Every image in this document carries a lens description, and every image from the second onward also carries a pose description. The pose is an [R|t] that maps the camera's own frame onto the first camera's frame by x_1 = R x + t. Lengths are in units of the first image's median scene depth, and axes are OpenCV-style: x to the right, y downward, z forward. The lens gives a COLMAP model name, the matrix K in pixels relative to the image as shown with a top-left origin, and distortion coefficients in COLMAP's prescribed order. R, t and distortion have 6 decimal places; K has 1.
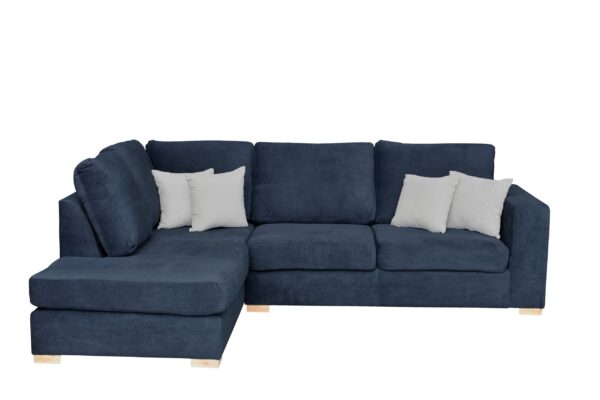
lens RADIAL K [[894.2, 0, 300.5], [0, 894.2, 200.4], [0, 0, 1]] dist [0.022585, 0.000000]
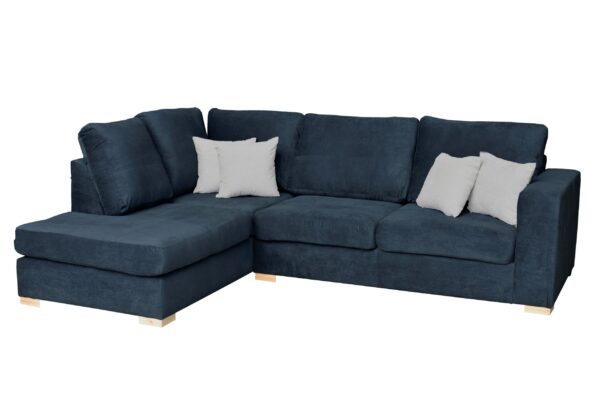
lens RADIAL K [[894.2, 0, 300.3], [0, 894.2, 199.9], [0, 0, 1]] dist [0.022585, 0.000000]
pose [[0.932437, 0.068023, -0.354872, 0.350053], [-0.055410, 0.997422, 0.045597, -0.015656], [0.357059, -0.022853, 0.933802, 0.068240]]
